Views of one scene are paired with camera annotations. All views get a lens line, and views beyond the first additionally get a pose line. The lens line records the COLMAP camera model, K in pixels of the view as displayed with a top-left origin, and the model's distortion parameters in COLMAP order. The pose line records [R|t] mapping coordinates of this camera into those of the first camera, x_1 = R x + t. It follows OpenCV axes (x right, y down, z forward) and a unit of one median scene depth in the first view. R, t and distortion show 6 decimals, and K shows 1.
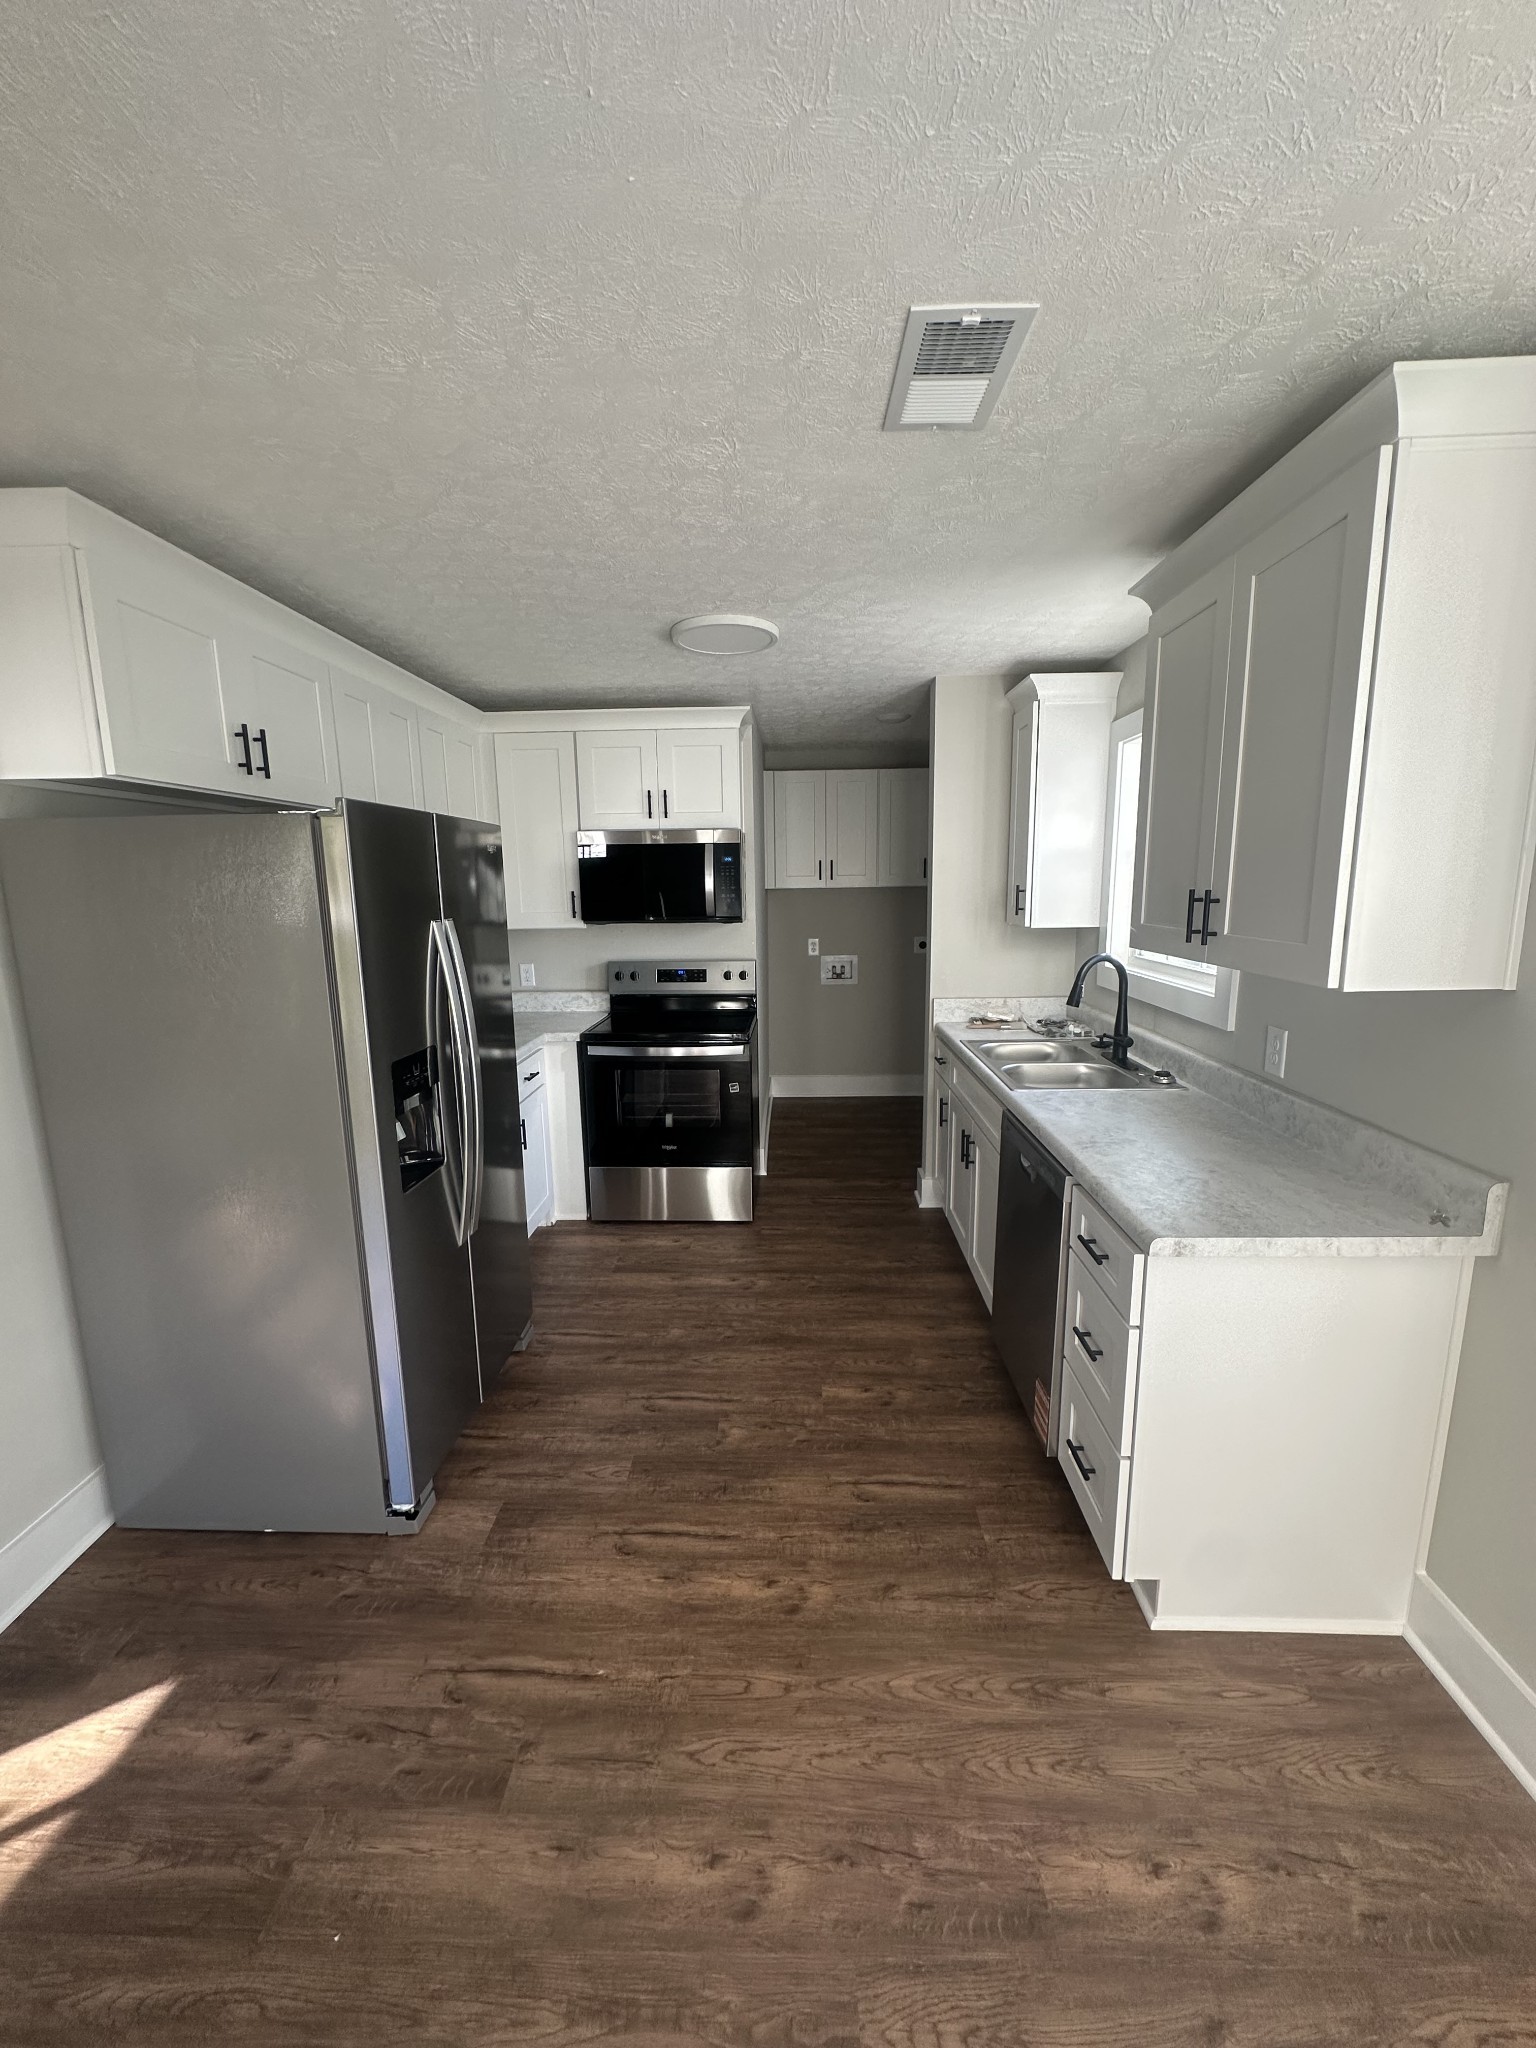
lens RADIAL K [[819.7, 0, 768.0], [0, 819.7, 1024.0], [0, 0, 1]] dist [-0.000698, 0.000441]
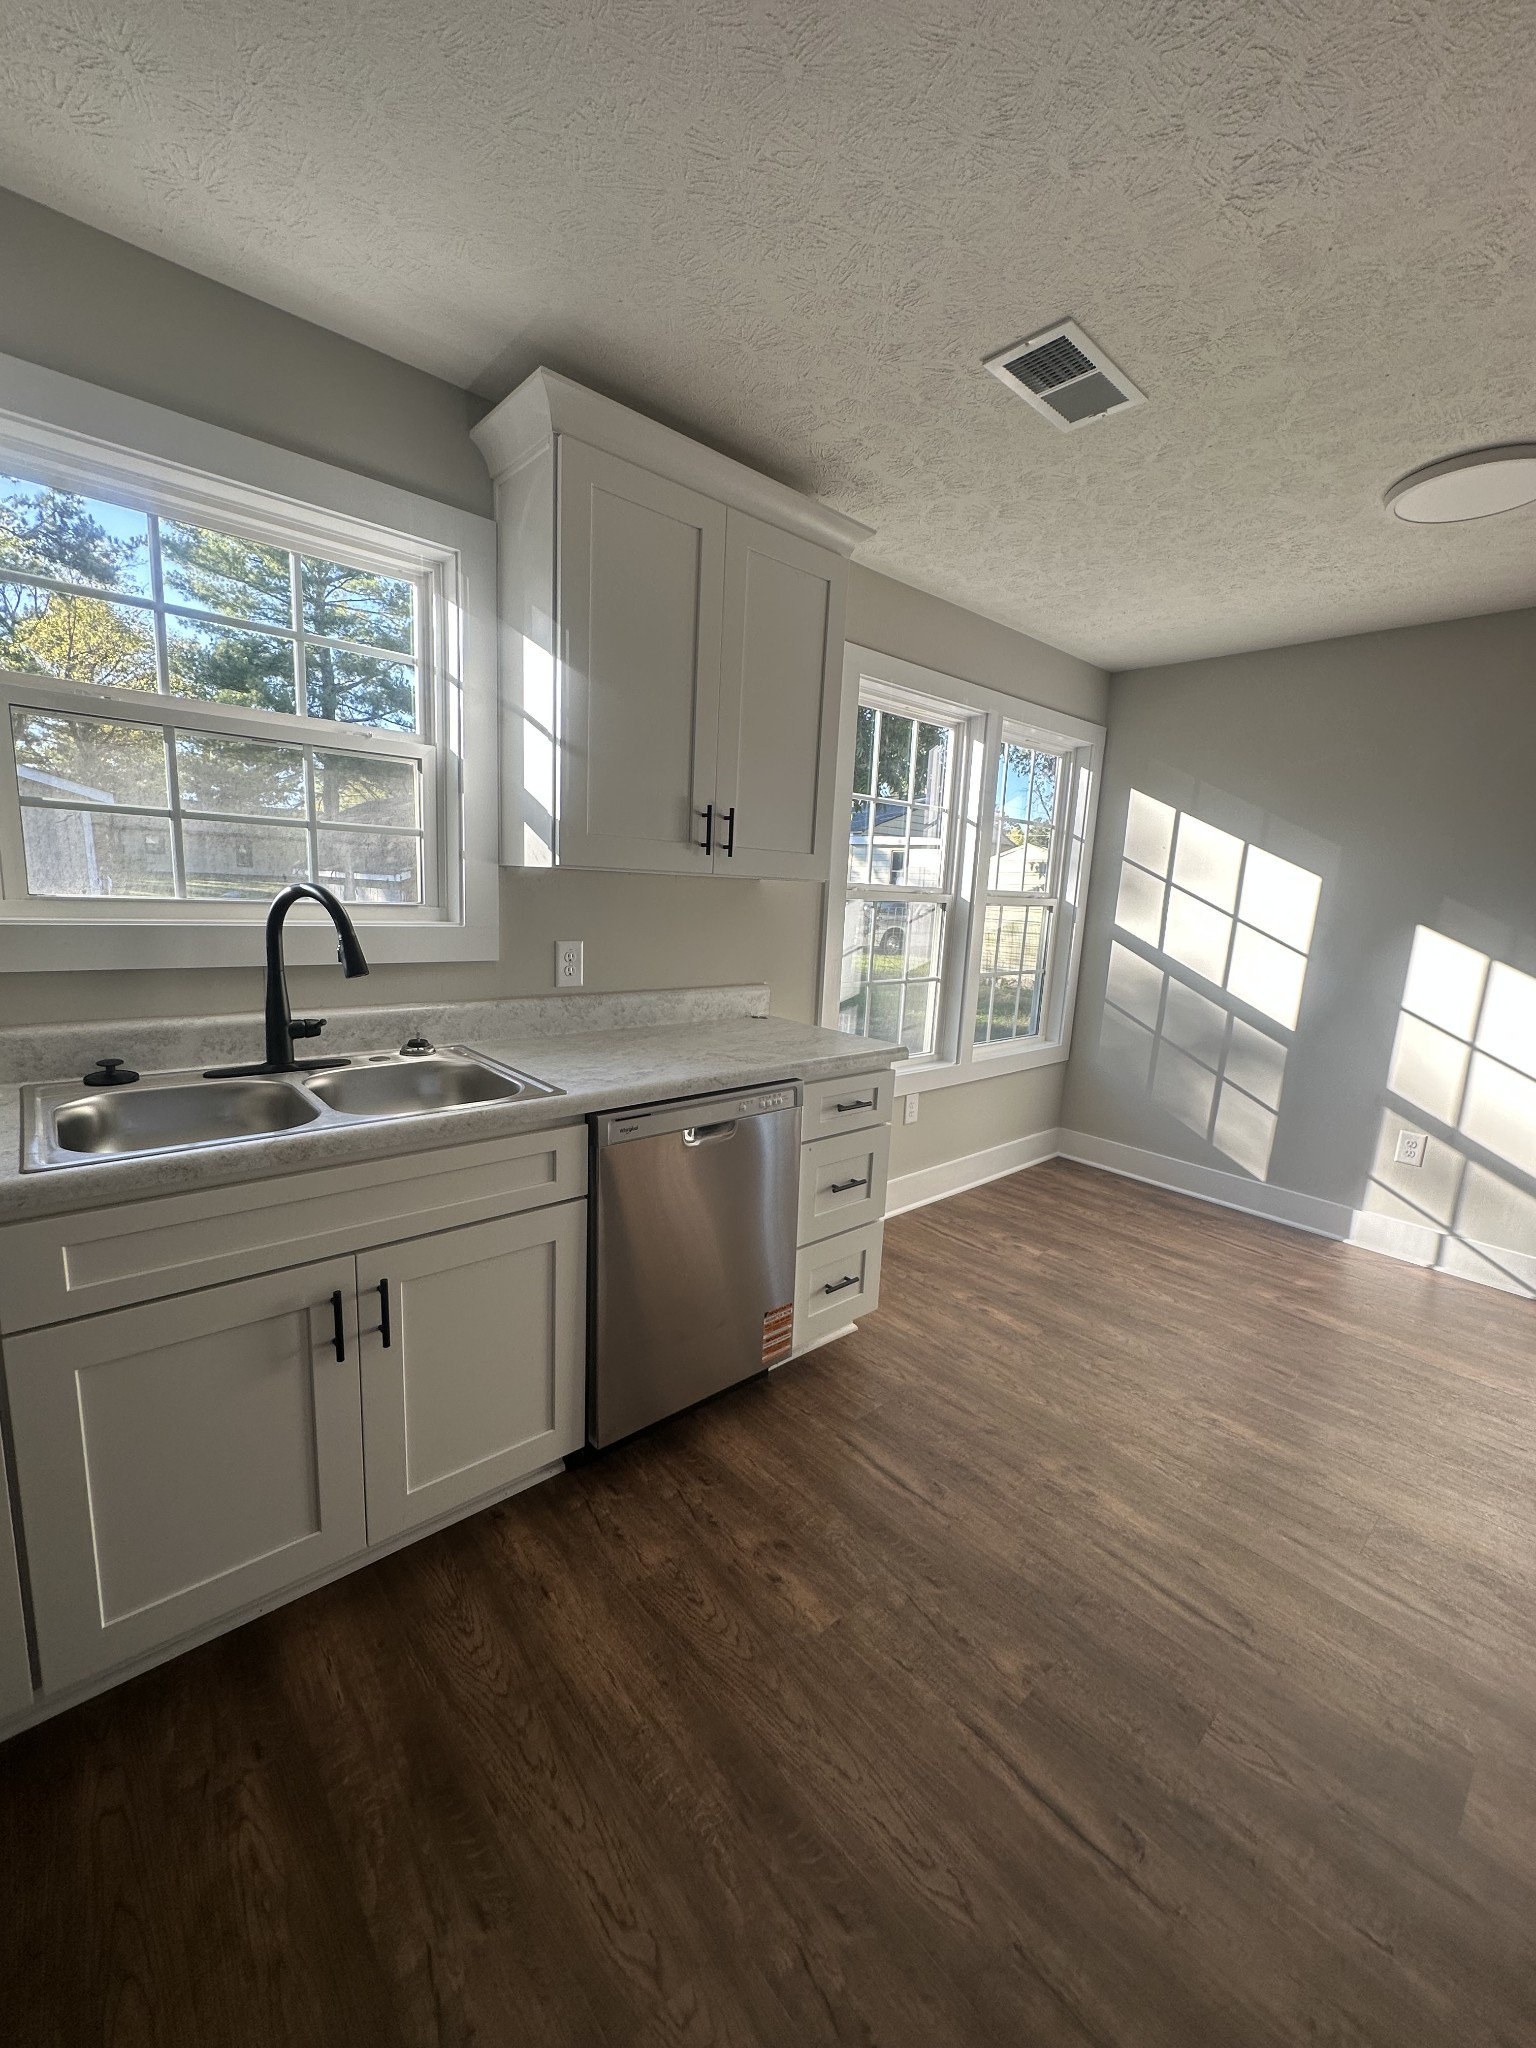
lens RADIAL K [[819.7, 0, 768.0], [0, 819.7, 1024.0], [0, 0, 1]] dist [-0.000698, 0.000441]
pose [[-0.686276, -0.142800, 0.713185, -0.190184], [0.086808, 0.957448, 0.275241, -0.098092], [-0.722142, 0.250801, -0.644678, 0.938231]]
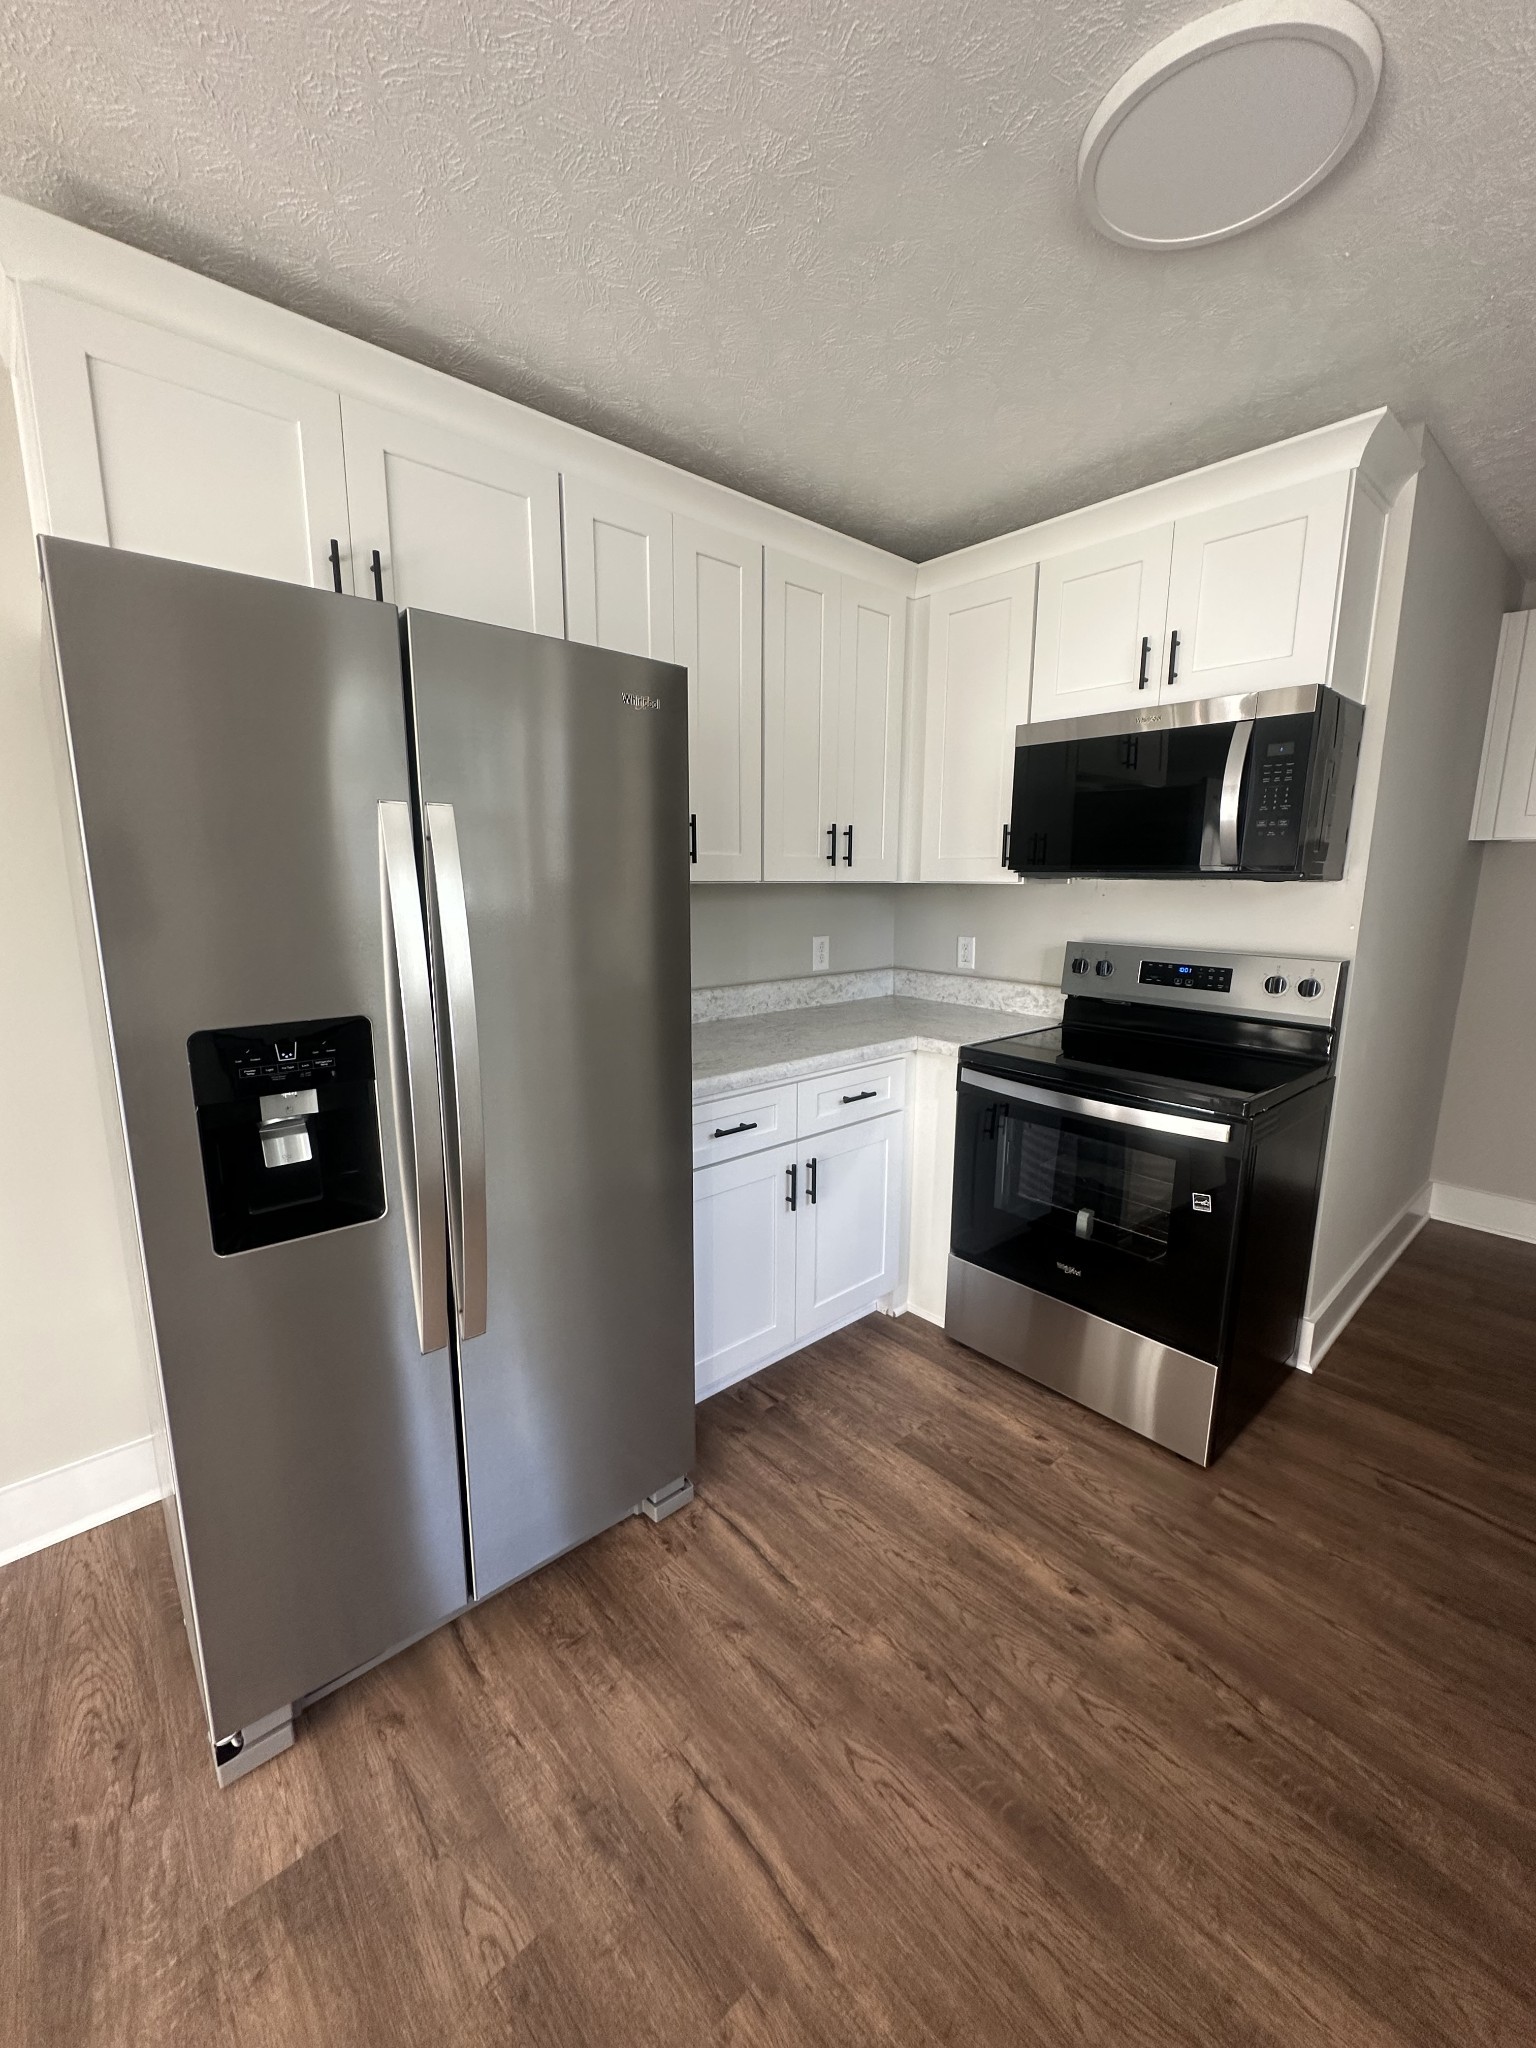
lens RADIAL K [[819.7, 0, 768.0], [0, 819.7, 1024.0], [0, 0, 1]] dist [-0.000698, 0.000441]
pose [[0.689613, 0.147904, -0.708913, 0.119879], [-0.139837, 0.987694, 0.070037, -0.029962], [0.710549, 0.050834, 0.701810, 0.465569]]
